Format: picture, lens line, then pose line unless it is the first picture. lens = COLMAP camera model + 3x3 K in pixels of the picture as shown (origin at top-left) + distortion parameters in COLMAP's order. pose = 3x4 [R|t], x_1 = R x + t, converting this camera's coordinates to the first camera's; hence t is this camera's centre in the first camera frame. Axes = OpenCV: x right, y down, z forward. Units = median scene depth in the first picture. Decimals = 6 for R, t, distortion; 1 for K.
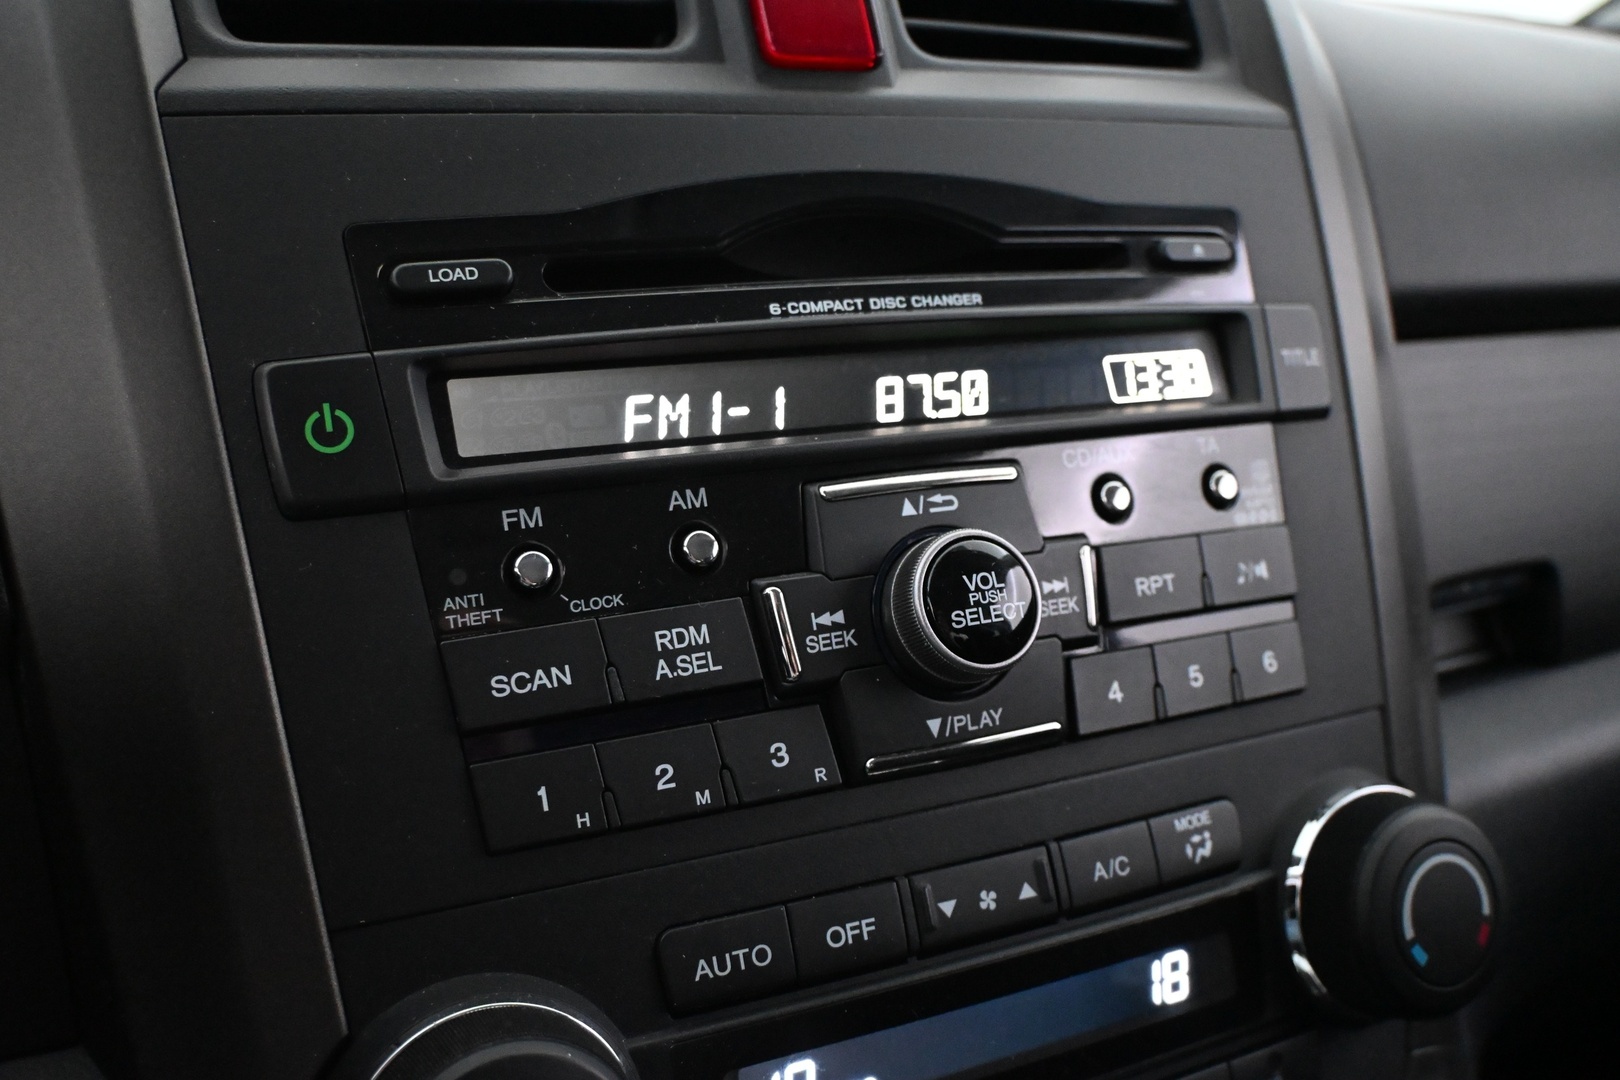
lens RADIAL K [[1490.0, 0, 809.9], [0, 1490.0, 535.7], [0, 0, 1]] dist [0.003709, 0.000000]
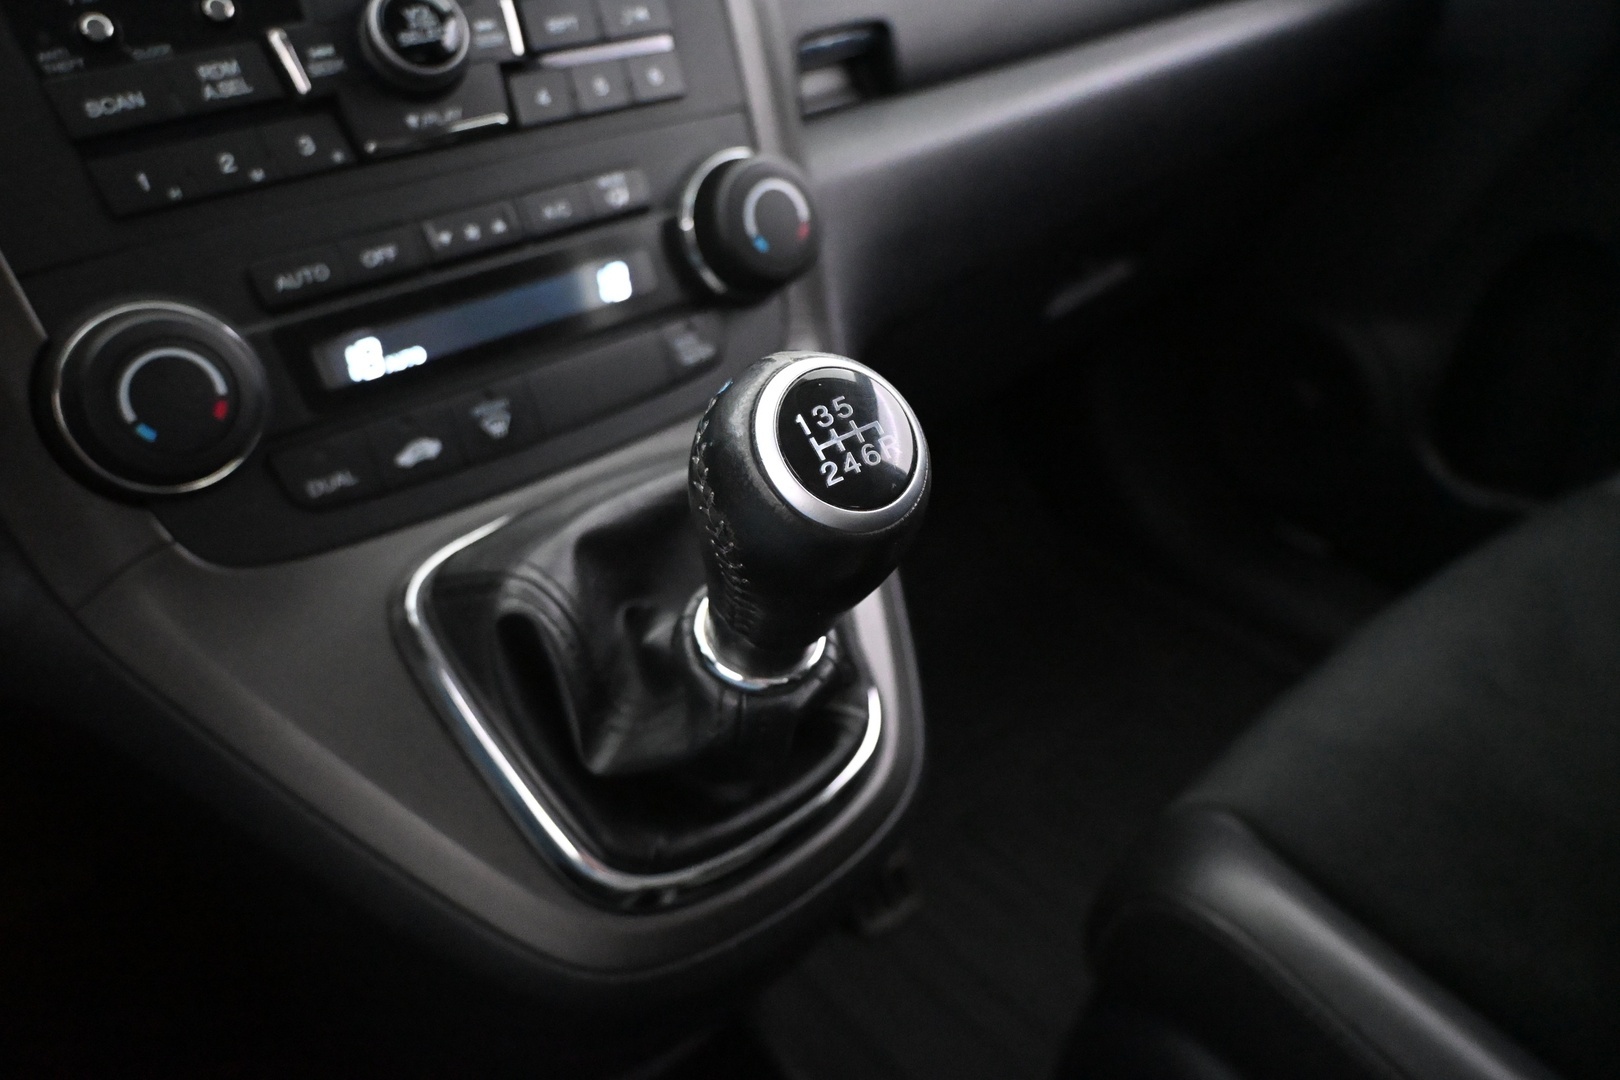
lens RADIAL K [[1218.5, 0, 814.1], [0, 1218.5, 535.0], [0, 0, 1]] dist [-0.011981, 0.004923]
pose [[0.969884, -0.176532, 0.167815, 0.204453], [0.124398, 0.951367, 0.281828, 0.237648], [-0.209405, -0.252464, 0.944675, -0.401649]]
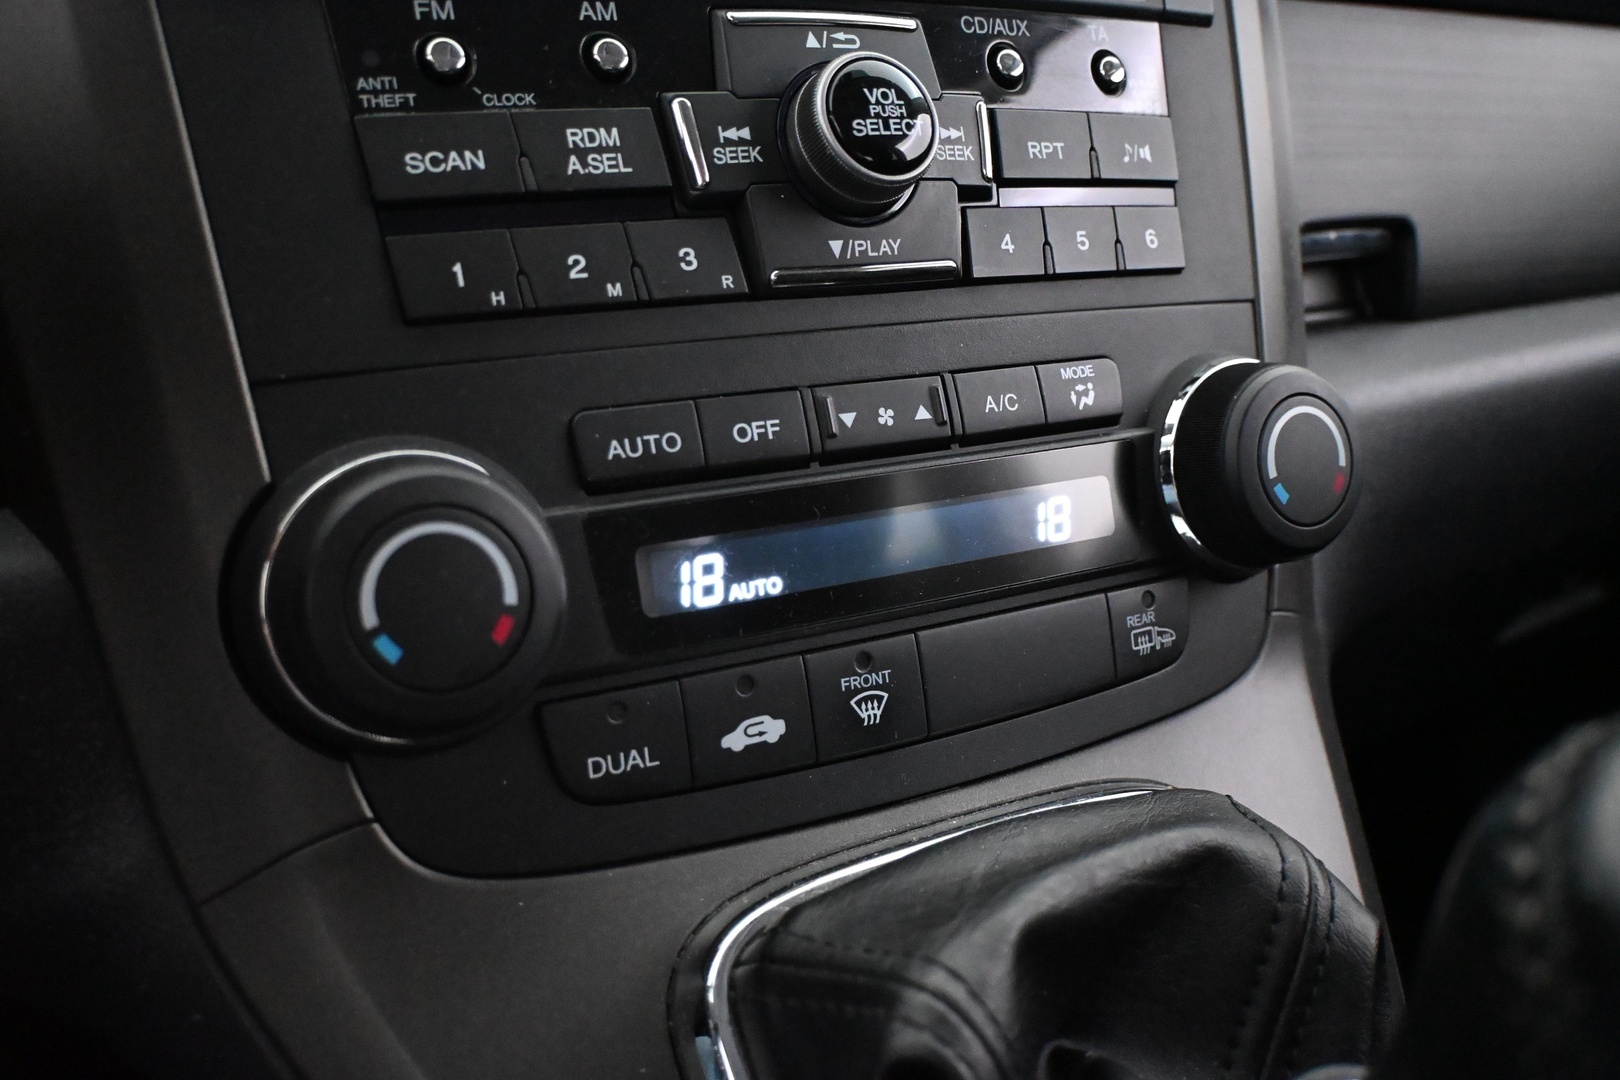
lens RADIAL K [[1394.9, 0, 808.0], [0, 1394.9, 533.8], [0, 0, 1]] dist [0.007145, -0.005794]
pose [[0.998350, -0.001283, 0.057411, 0.006976], [-0.003008, 0.997210, 0.074590, 0.261134], [-0.057347, -0.074640, 0.995560, 0.006038]]
